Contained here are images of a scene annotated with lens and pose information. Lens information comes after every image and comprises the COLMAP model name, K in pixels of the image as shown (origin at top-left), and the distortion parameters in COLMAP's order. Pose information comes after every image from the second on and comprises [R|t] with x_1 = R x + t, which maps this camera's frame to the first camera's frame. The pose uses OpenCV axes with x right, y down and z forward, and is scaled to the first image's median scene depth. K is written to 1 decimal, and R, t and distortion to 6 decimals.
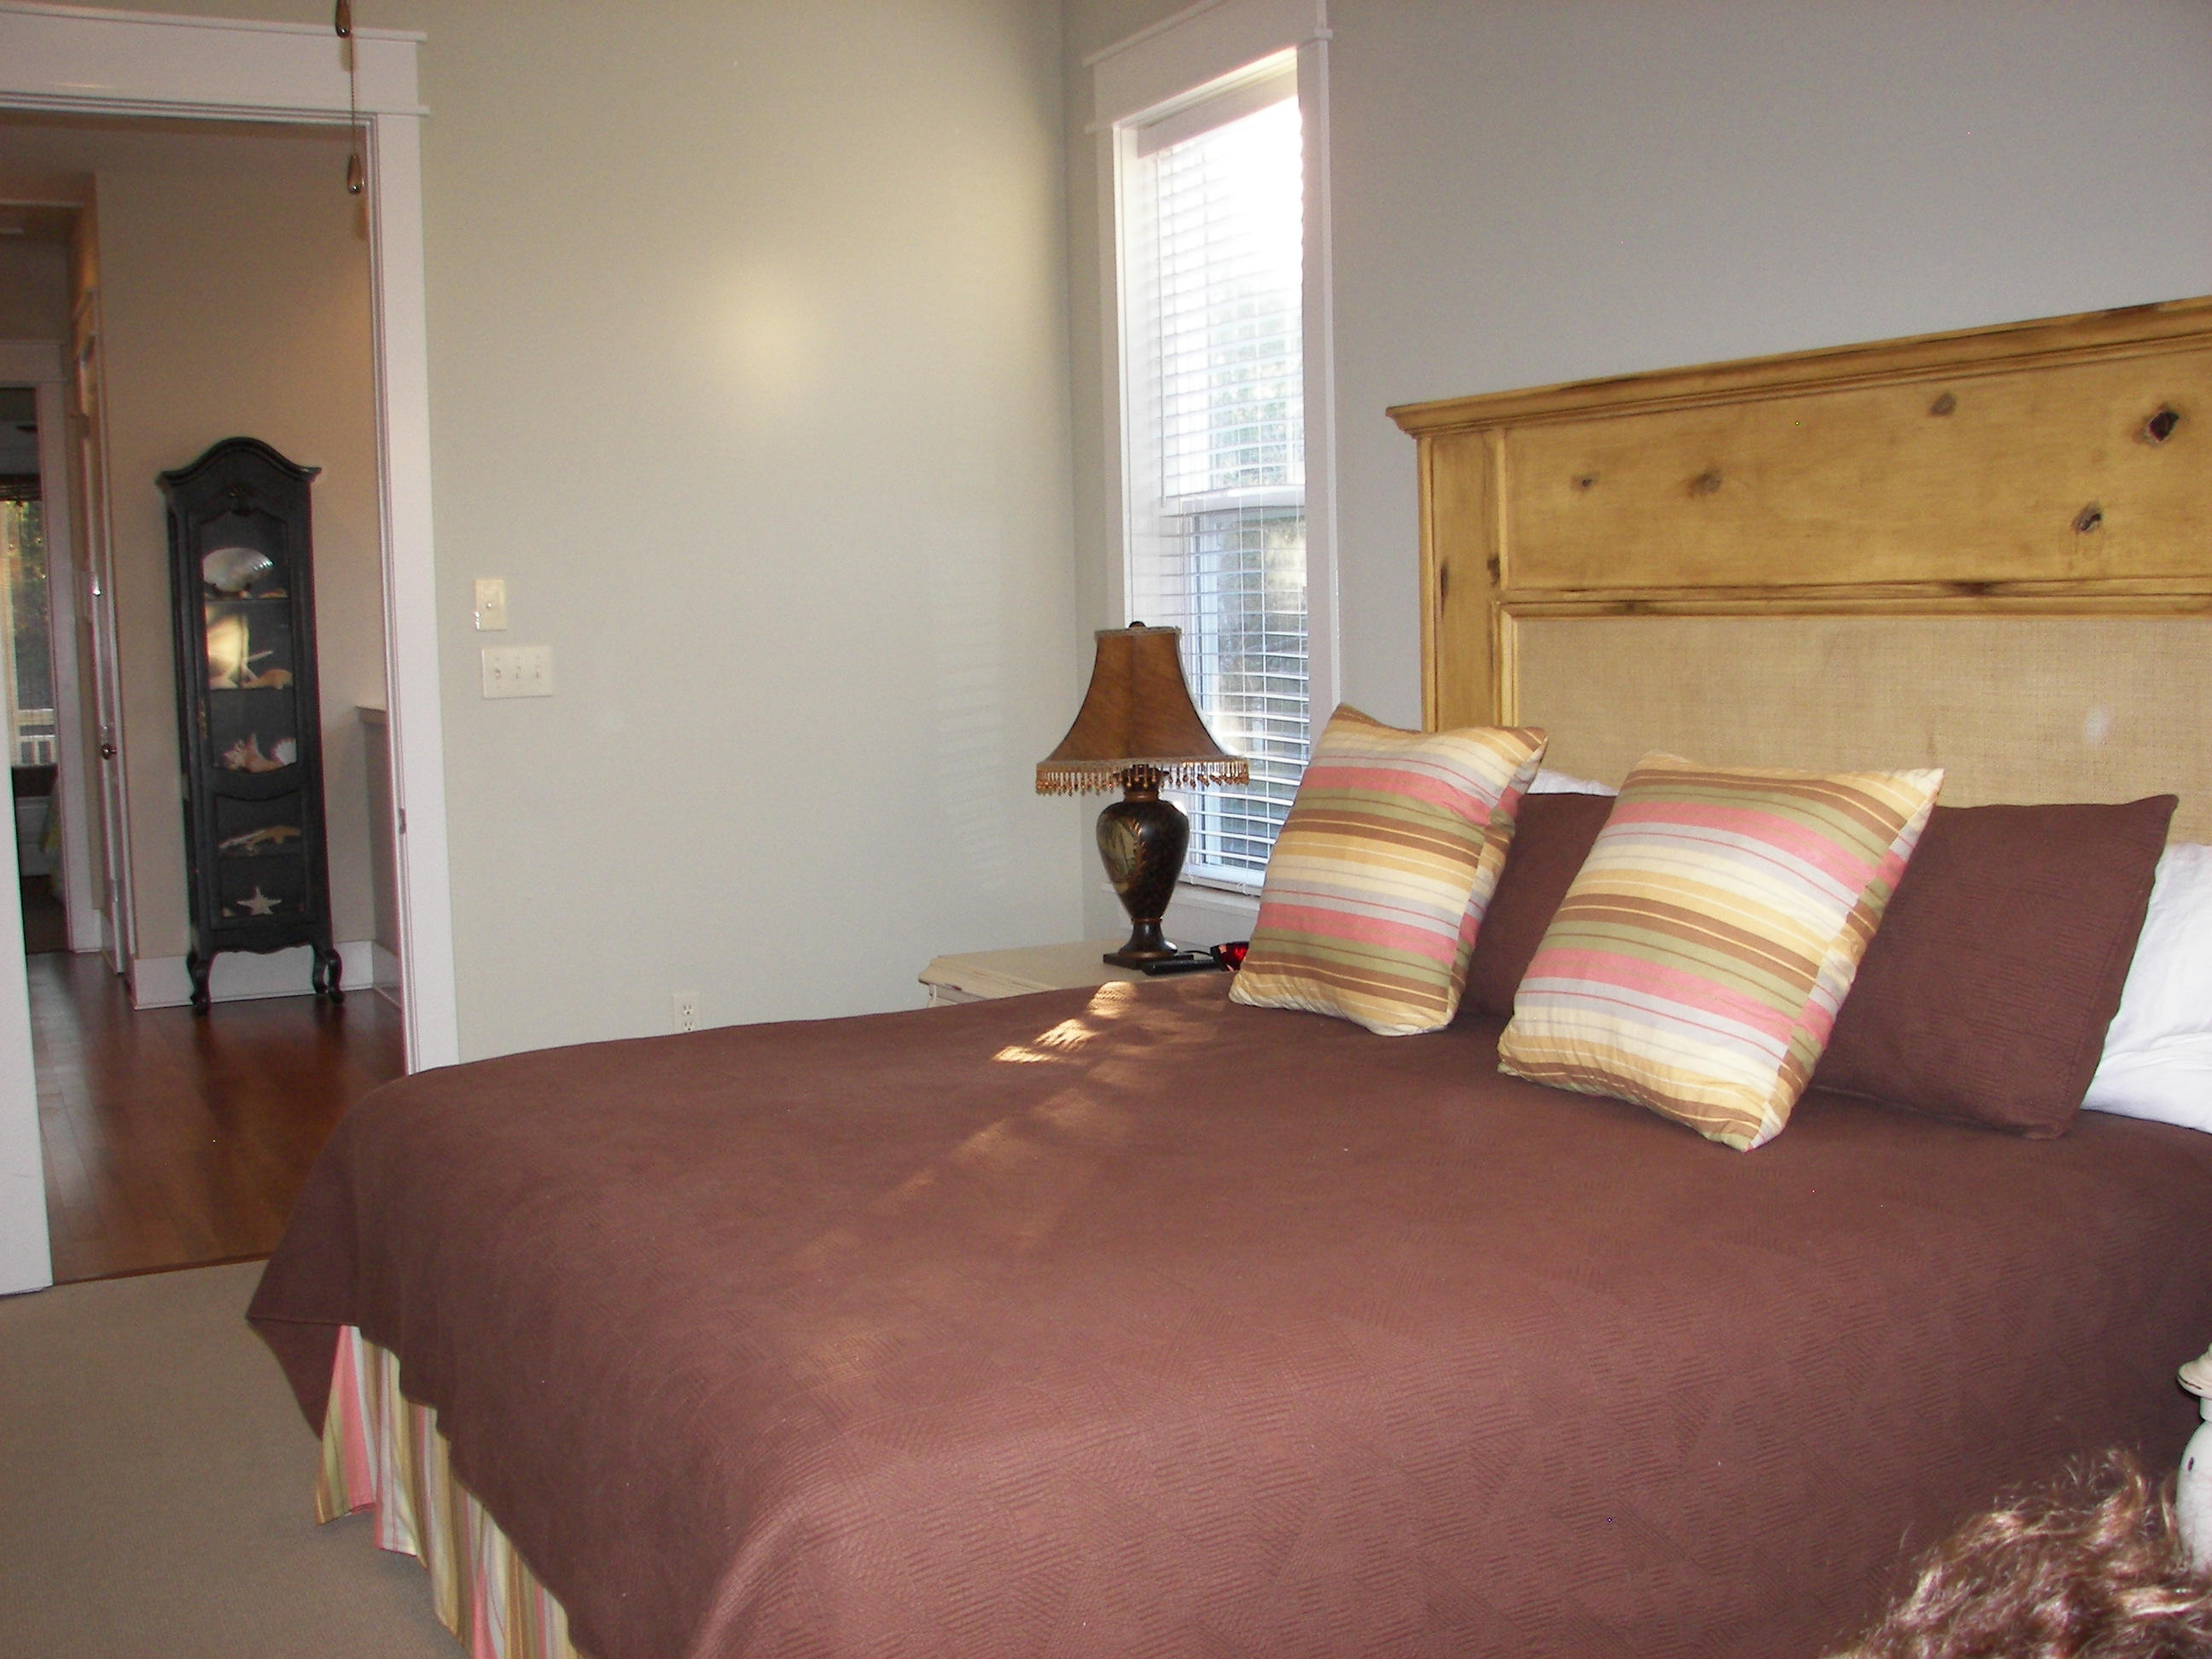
lens RADIAL K [[2409.4, 0, 1062.5], [0, 2409.4, 837.6], [0, 0, 1]] dist [-0.177905, 0.277174]
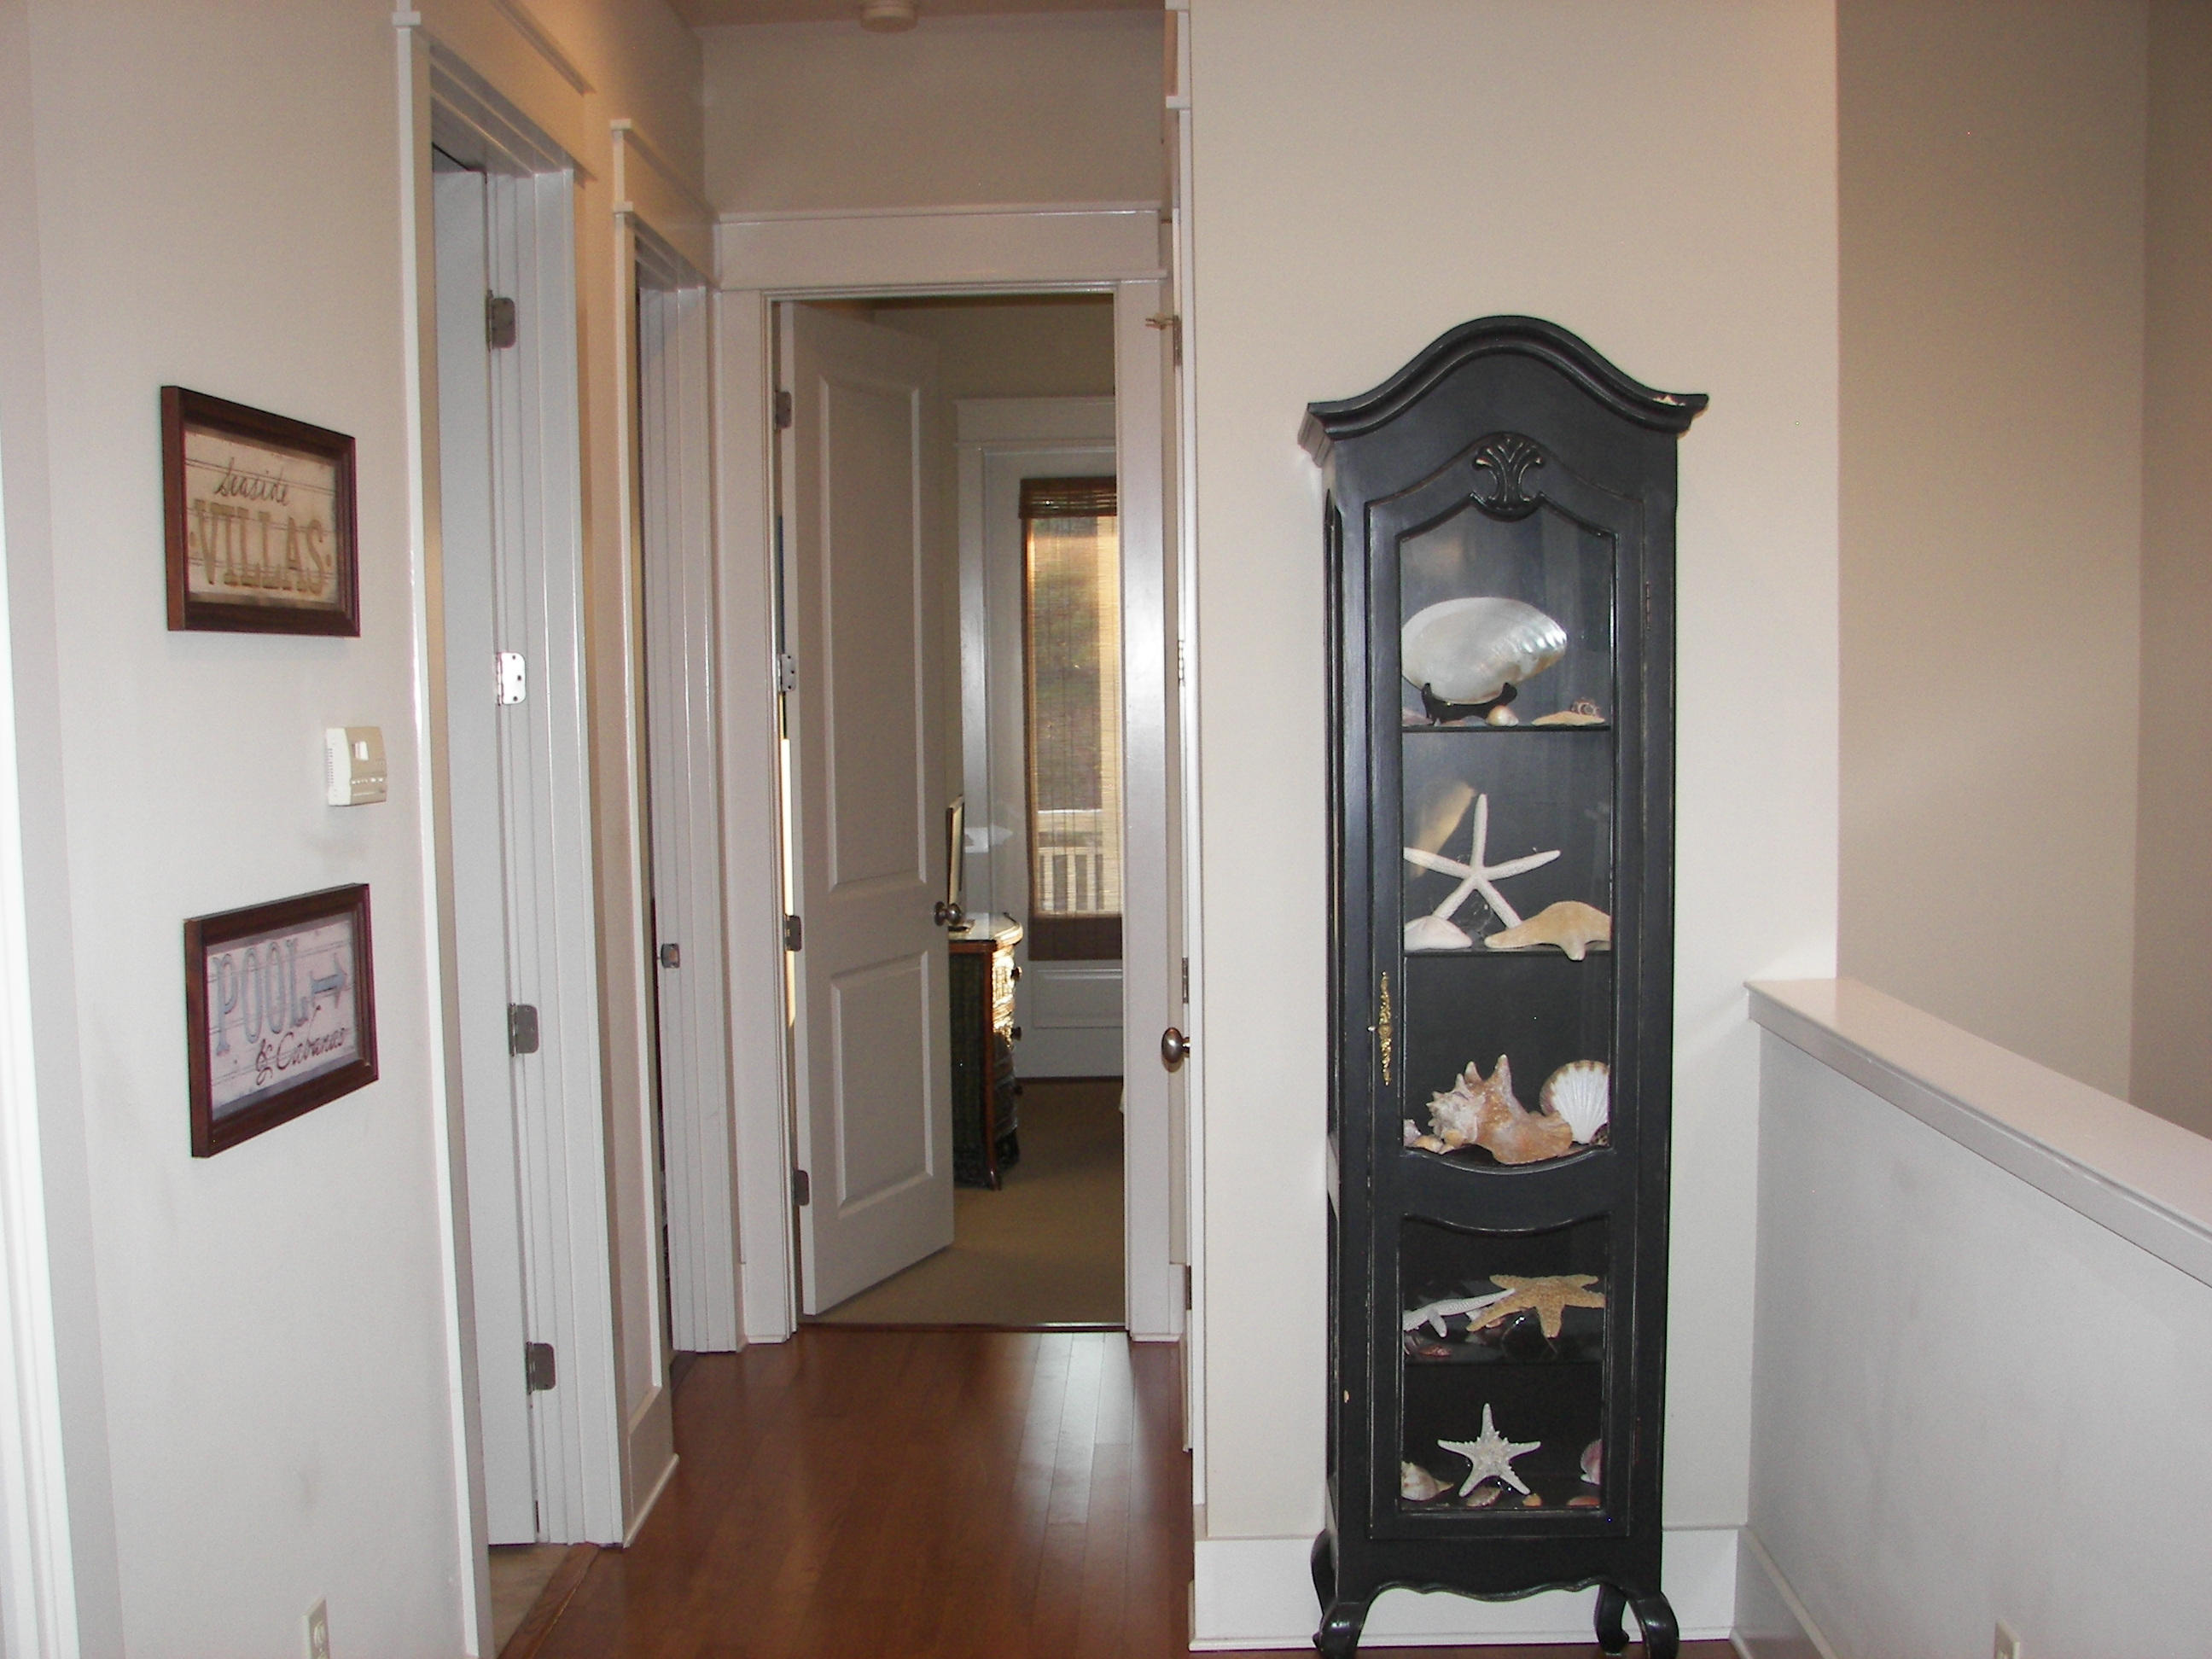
lens RADIAL K [[2350.3, 0, 1100.4], [0, 2350.3, 866.4], [0, 0, 1]] dist [-0.205967, 0.238175]
pose [[0.889166, 0.051878, -0.454634, -0.223142], [-0.054706, 0.998478, 0.006941, -0.075466], [0.454302, 0.018700, 0.890651, 0.611809]]
